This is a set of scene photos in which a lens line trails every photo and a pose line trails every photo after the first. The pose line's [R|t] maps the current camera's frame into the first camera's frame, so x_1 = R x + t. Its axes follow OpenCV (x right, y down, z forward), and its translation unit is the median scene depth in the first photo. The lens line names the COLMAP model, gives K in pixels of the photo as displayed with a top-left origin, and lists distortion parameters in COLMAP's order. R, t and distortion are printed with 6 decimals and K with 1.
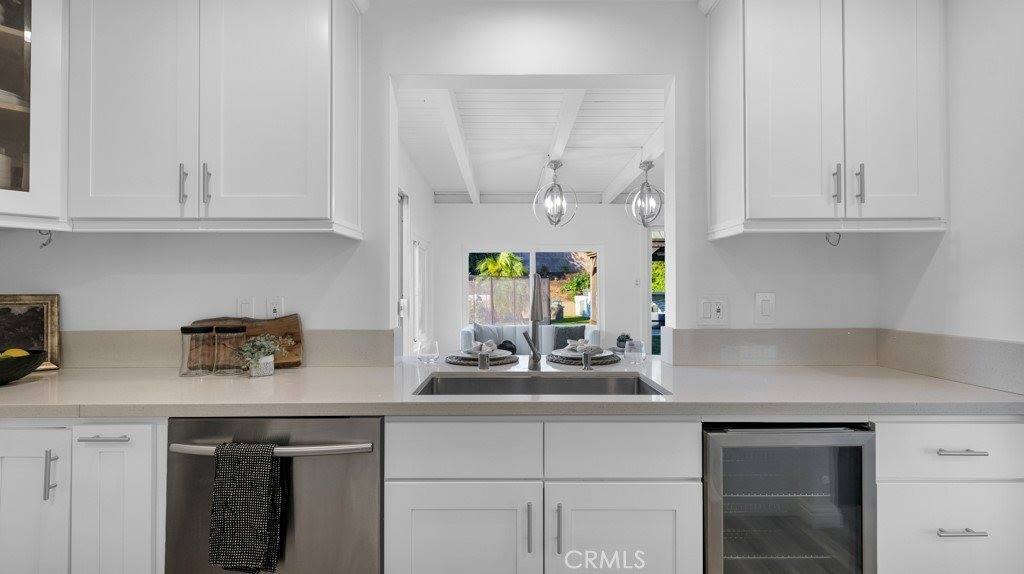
lens RADIAL K [[478.9, 0, 512.4], [0, 478.9, 293.2], [0, 0, 1]] dist [0.002726, 0.000406]
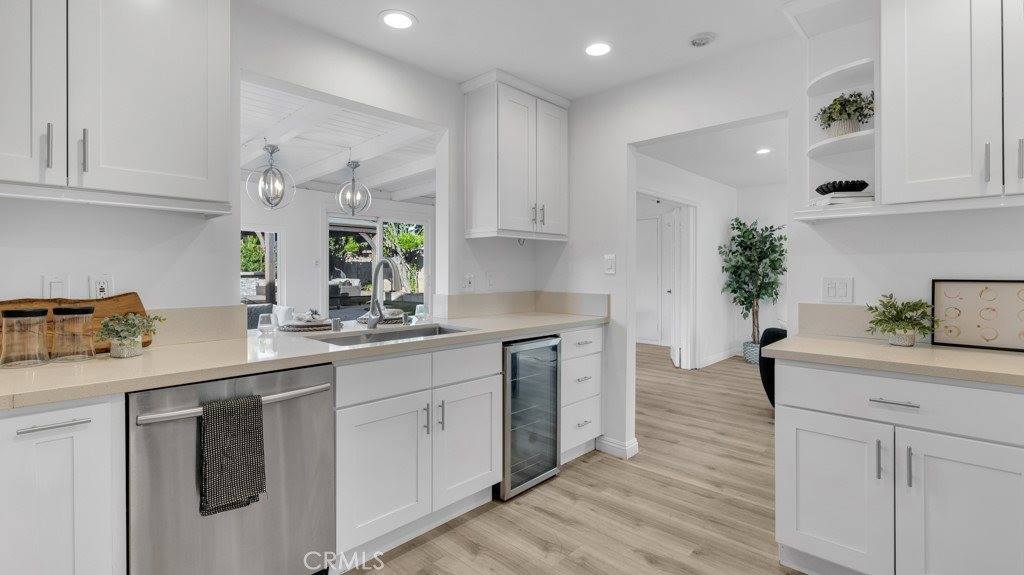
lens RADIAL K [[462.3, 0, 512.7], [0, 462.3, 284.0], [0, 0, 1]] dist [0.001619, 0.000292]
pose [[0.695112, -0.016844, 0.718704, -0.663497], [0.001992, 0.999767, 0.021504, 0.008776], [-0.718899, -0.013516, 0.694984, -0.196955]]
